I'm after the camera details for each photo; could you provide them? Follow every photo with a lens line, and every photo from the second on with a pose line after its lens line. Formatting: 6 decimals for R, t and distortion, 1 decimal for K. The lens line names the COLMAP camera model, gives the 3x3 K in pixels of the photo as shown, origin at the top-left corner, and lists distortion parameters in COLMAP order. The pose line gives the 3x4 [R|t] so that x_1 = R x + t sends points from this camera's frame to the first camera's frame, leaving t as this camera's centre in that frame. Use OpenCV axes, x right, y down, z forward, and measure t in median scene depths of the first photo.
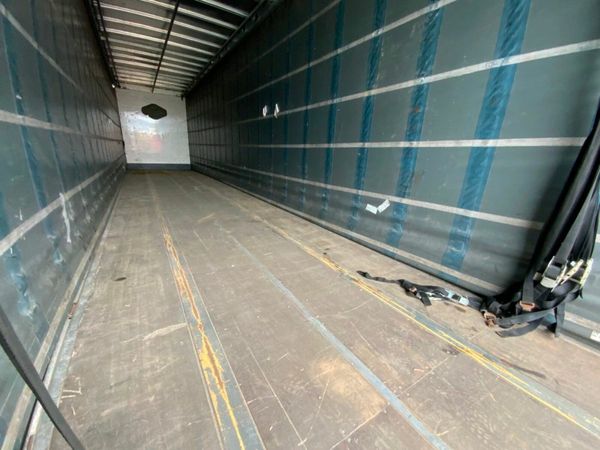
lens RADIAL K [[239.2, 0, 300.3], [0, 239.2, 227.7], [0, 0, 1]] dist [-0.008752, -0.001630]
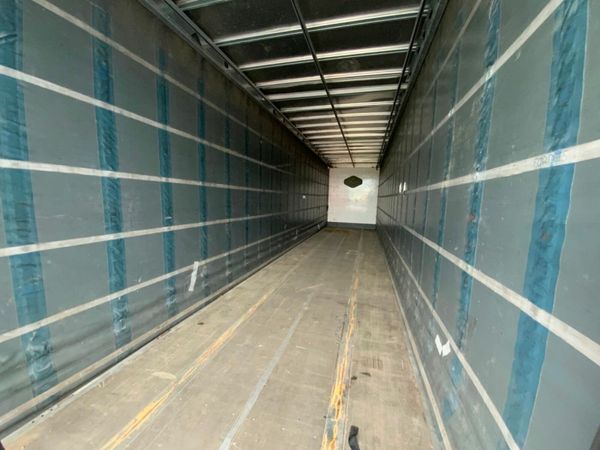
lens RADIAL K [[239.2, 0, 301.9], [0, 239.2, 225.2], [0, 0, 1]] dist [-0.008752, -0.001630]
pose [[0.668899, 0.060360, -0.740899, 0.625561], [-0.223049, 0.967068, -0.122588, -0.285380], [0.709101, 0.247256, 0.660334, 0.255561]]
